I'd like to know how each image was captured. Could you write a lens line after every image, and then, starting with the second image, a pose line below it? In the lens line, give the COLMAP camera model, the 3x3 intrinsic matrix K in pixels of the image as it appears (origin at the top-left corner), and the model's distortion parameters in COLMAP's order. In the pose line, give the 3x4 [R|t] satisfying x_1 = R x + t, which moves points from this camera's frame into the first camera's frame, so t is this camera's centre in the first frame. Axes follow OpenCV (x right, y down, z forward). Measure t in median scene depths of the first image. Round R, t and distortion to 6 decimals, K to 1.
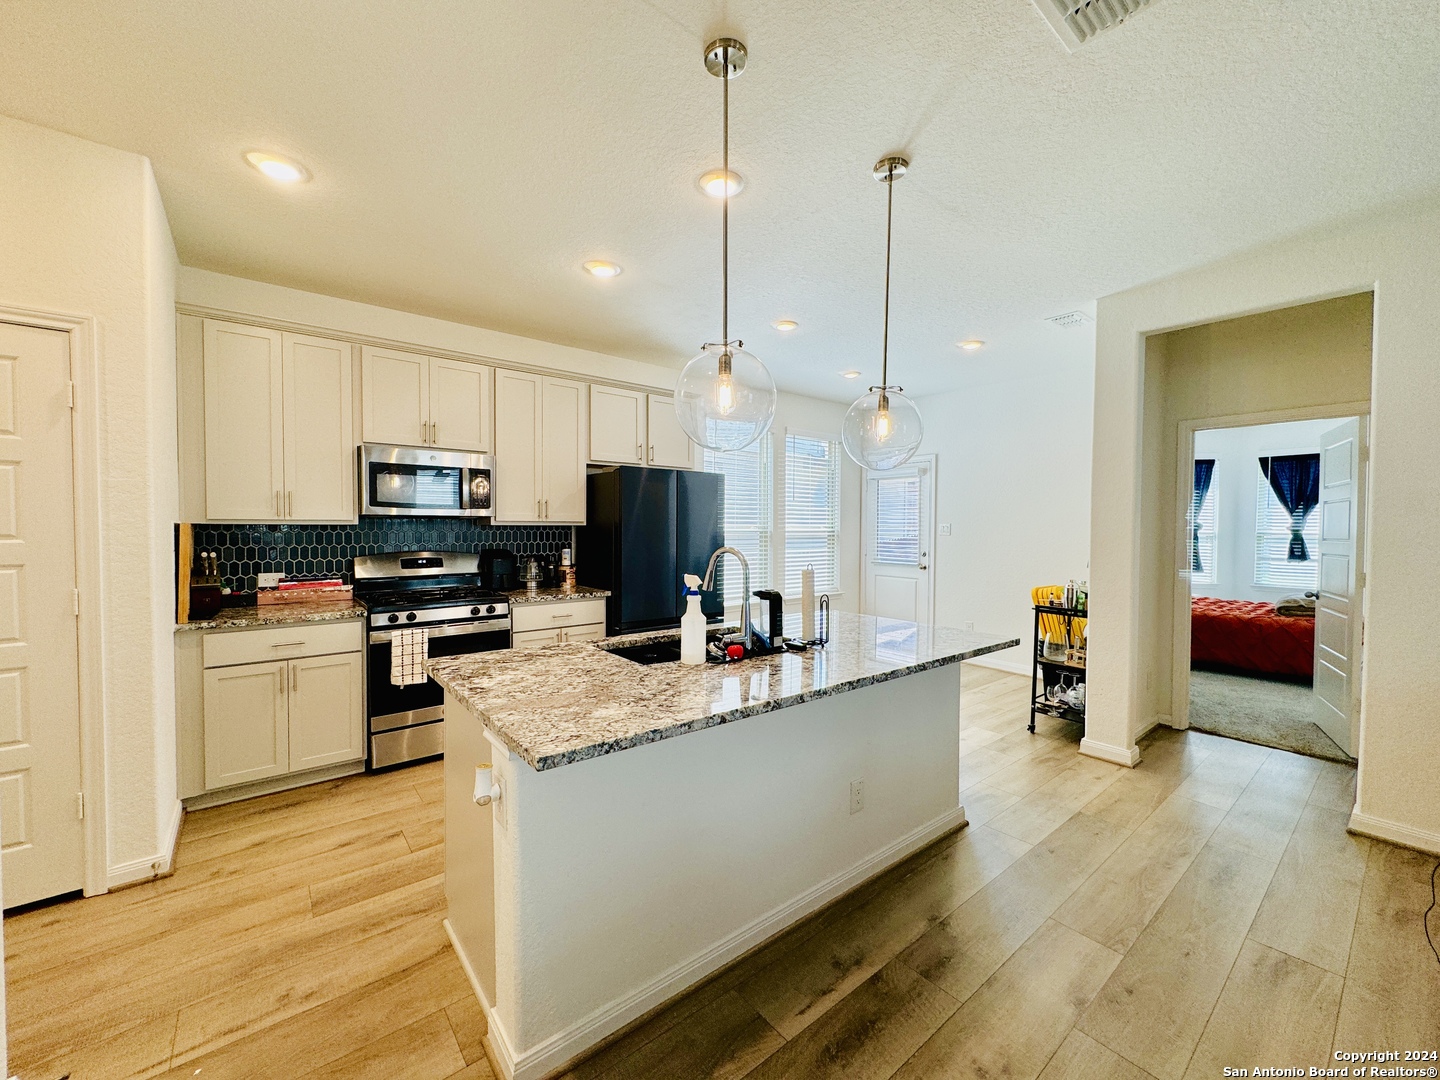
lens RADIAL K [[572.9, 0, 721.8], [0, 572.9, 538.2], [0, 0, 1]] dist [-0.000940, -0.000538]
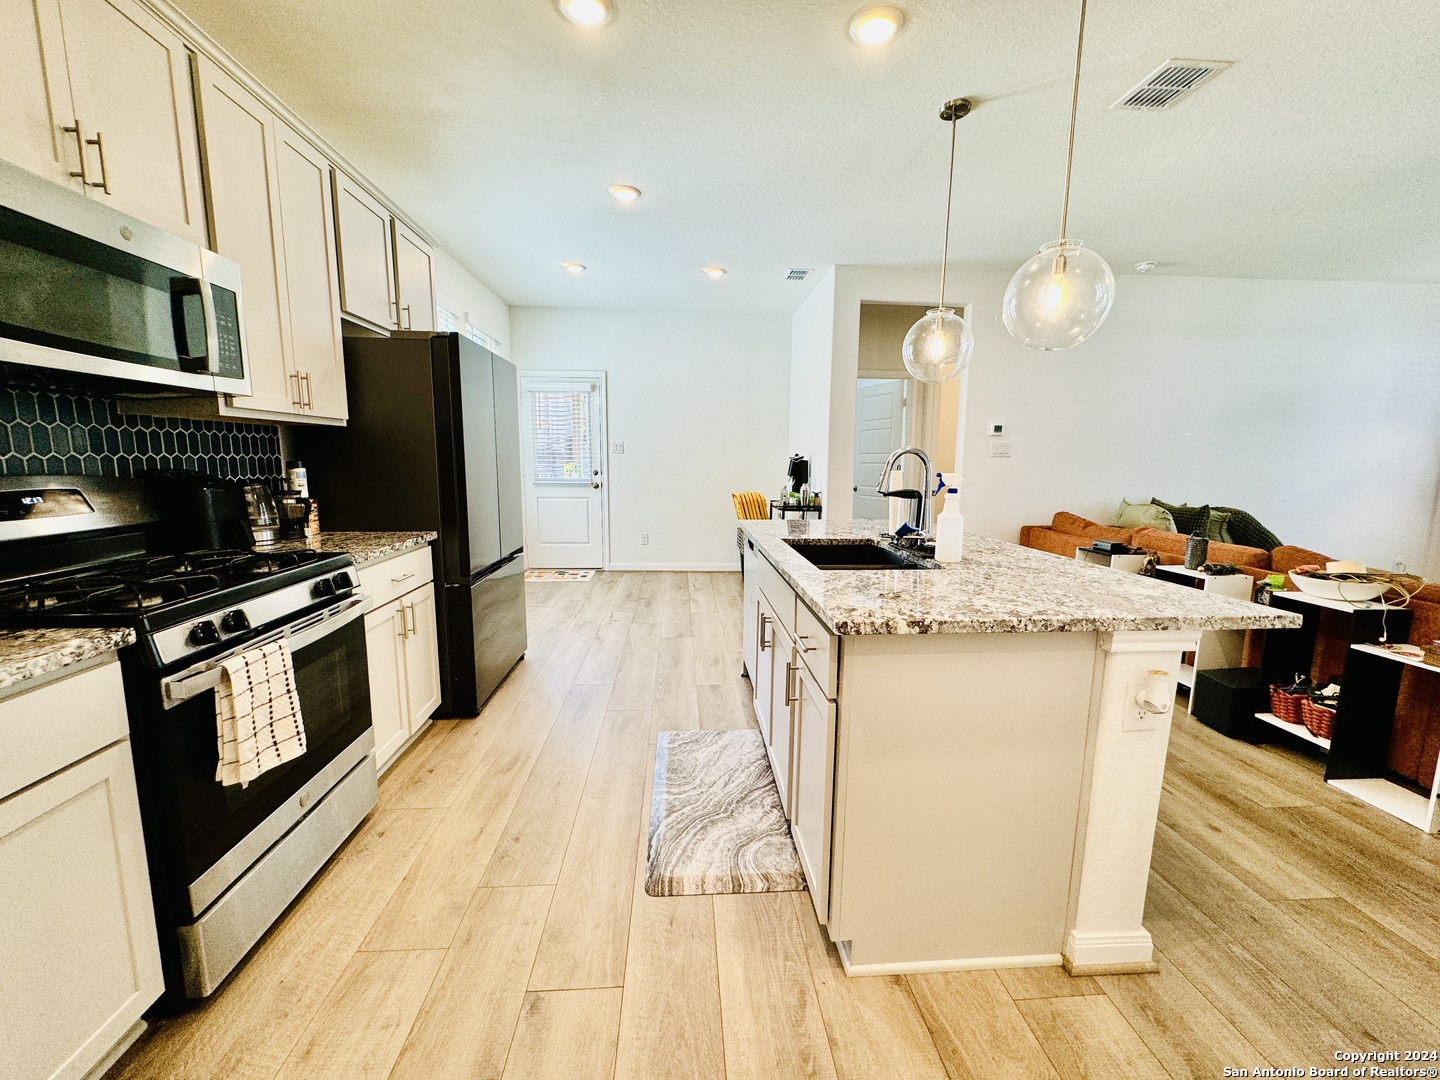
lens RADIAL K [[572.9, 0, 717.6], [0, 572.9, 537.8], [0, 0, 1]] dist [-0.000940, -0.000538]
pose [[0.576512, -0.114399, 0.809040, -0.626150], [0.013663, 0.991362, 0.130444, 0.022971], [-0.816974, -0.064148, 0.573095, 0.435747]]
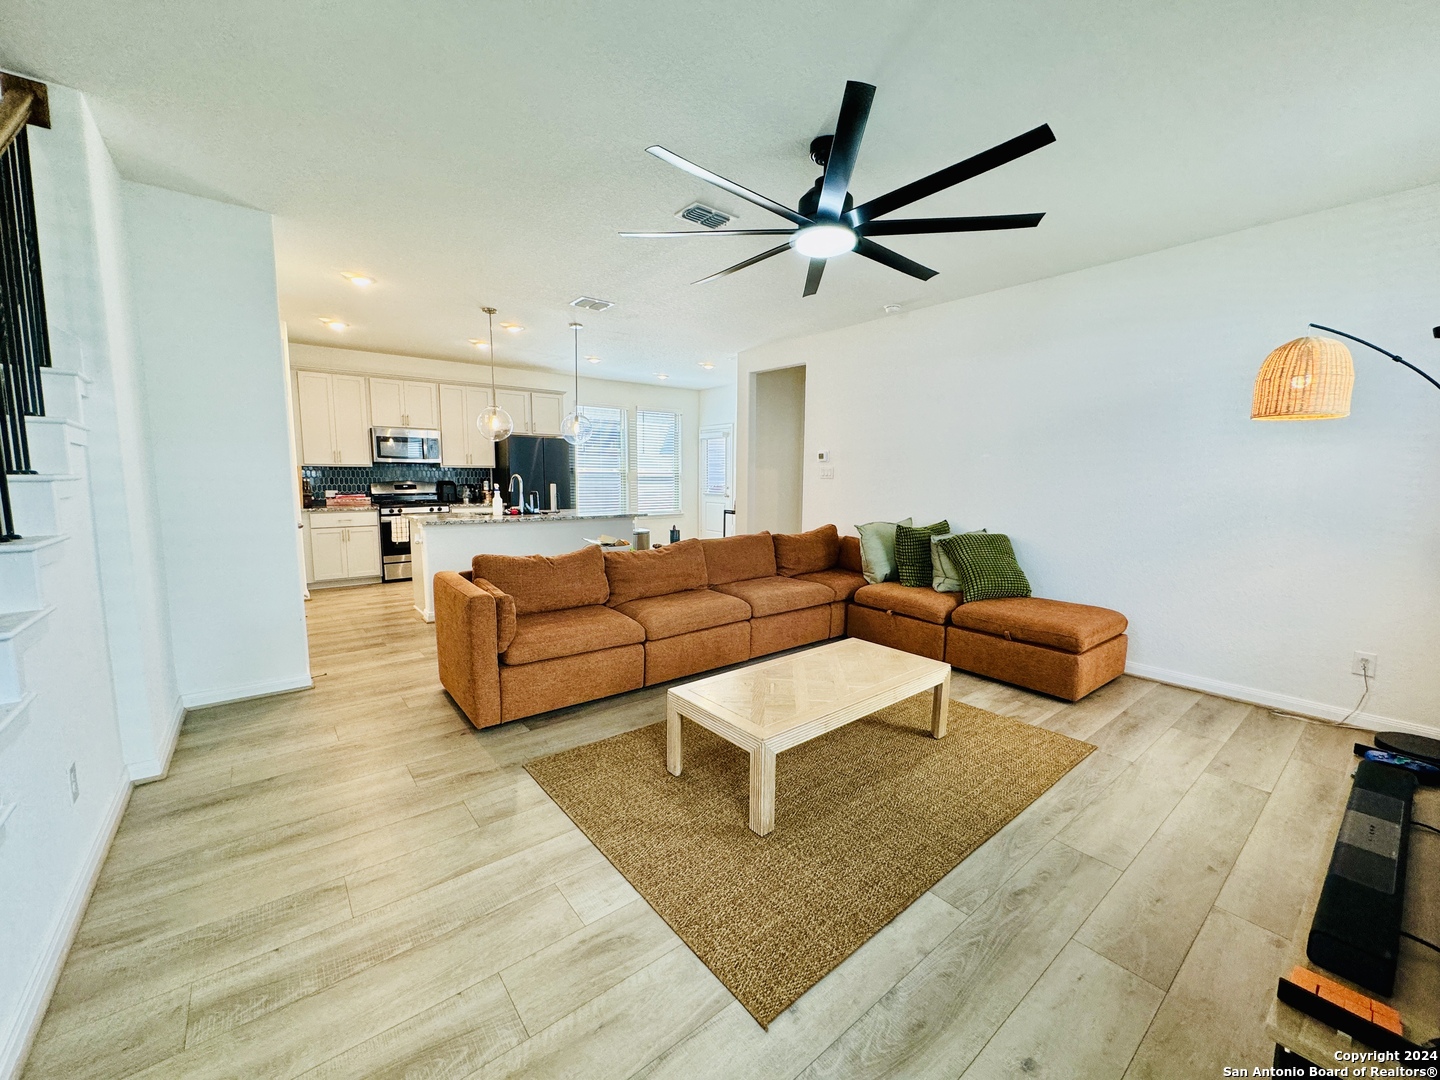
lens RADIAL K [[572.9, 0, 719.8], [0, 572.9, 538.0], [0, 0, 1]] dist [-0.000940, -0.000538]
pose [[0.999996, 0.002125, -0.001843, 0.599816], [-0.001949, 0.995907, 0.090365, 0.041495], [0.002027, -0.090361, 0.995907, -1.038617]]
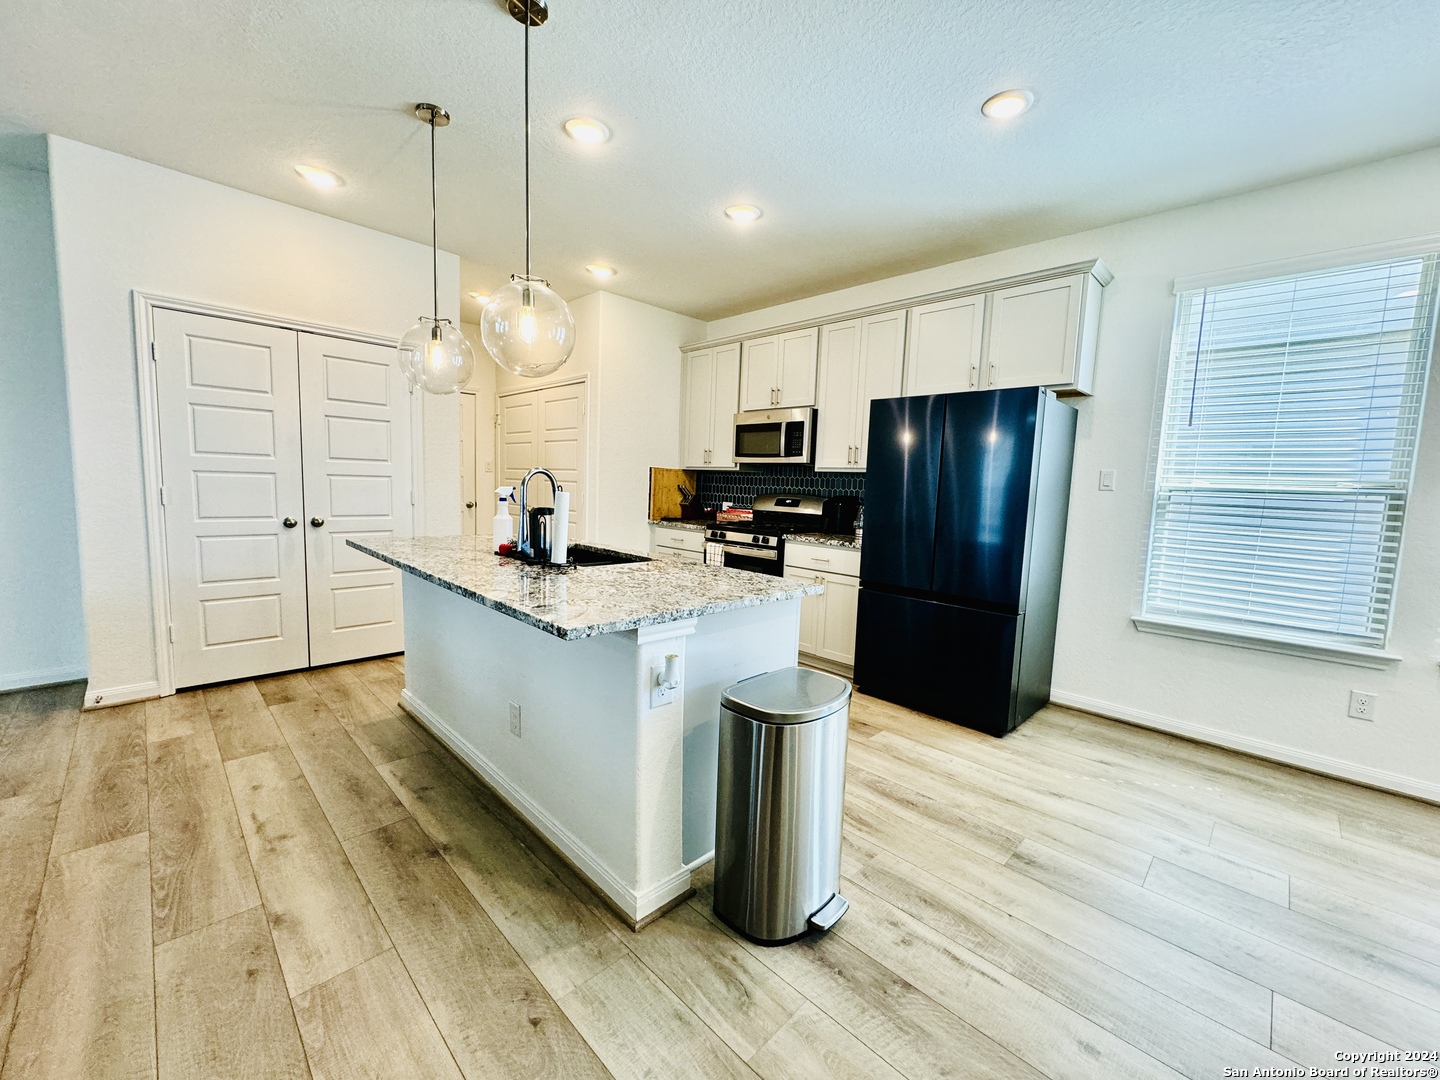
lens RADIAL K [[572.9, 0, 718.2], [0, 572.9, 541.1], [0, 0, 1]] dist [-0.000940, -0.000538]
pose [[0.109858, 0.098877, -0.989017, 0.779505], [-0.057889, 0.993987, 0.092944, 0.021061], [0.992260, 0.047042, 0.114921, 0.777915]]
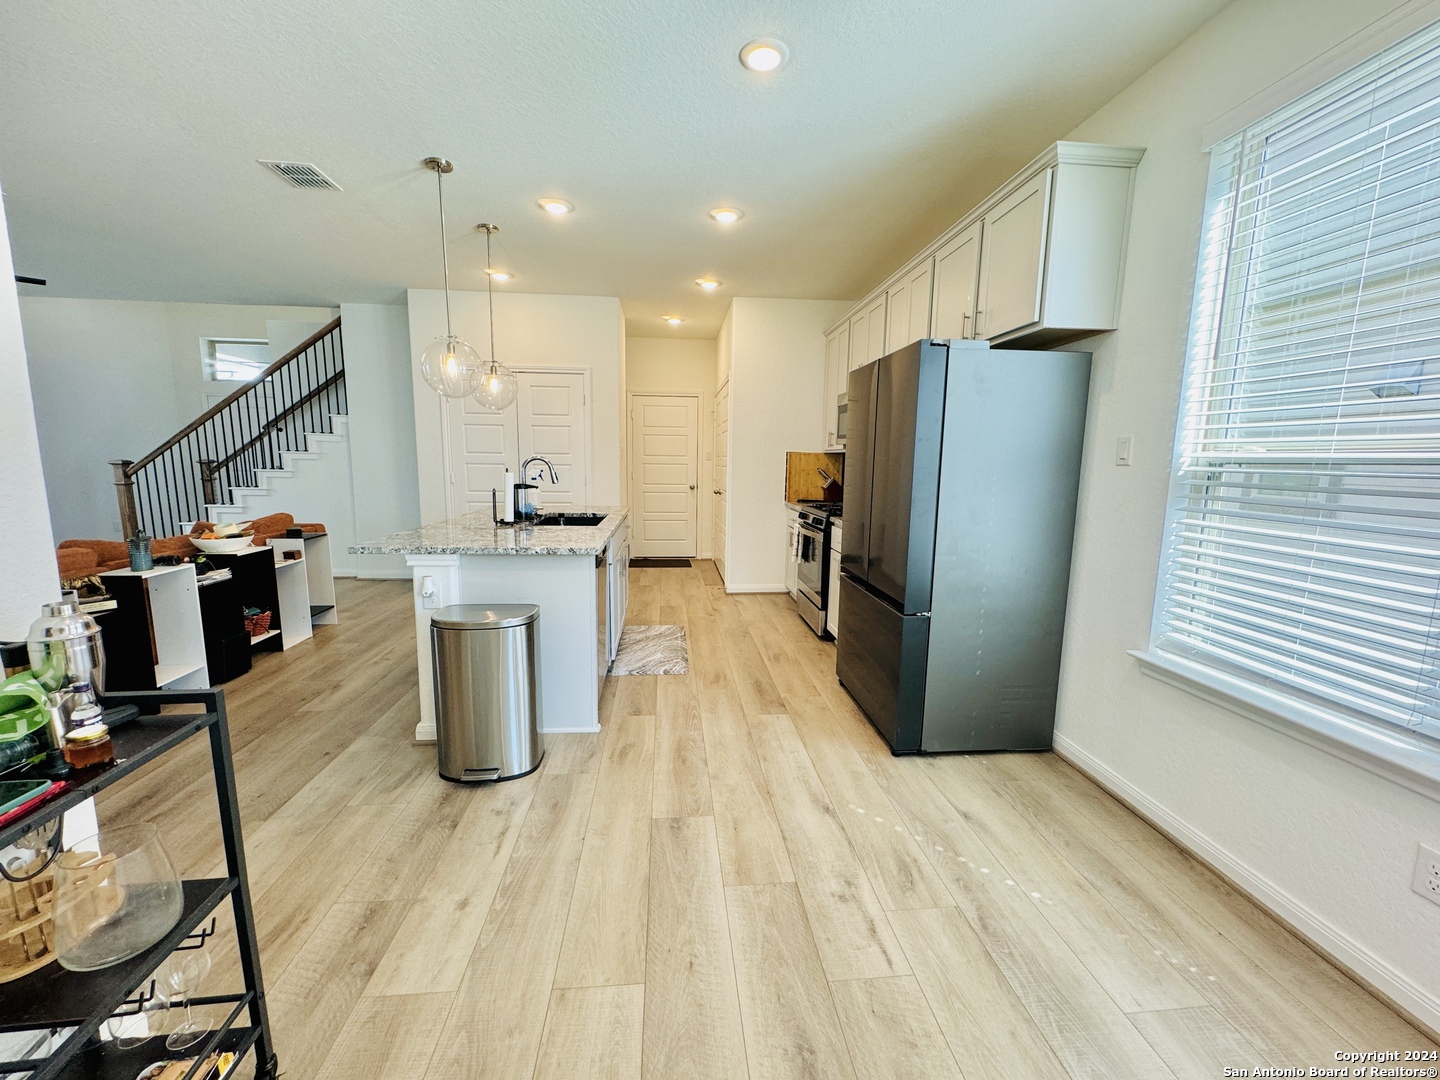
lens RADIAL K [[572.9, 0, 722.2], [0, 572.9, 542.2], [0, 0, 1]] dist [-0.000940, -0.000538]
pose [[-0.551860, 0.104614, -0.827349, 0.710071], [-0.037848, 0.987936, 0.150165, -0.005907], [0.833078, 0.114184, -0.541243, 1.501873]]
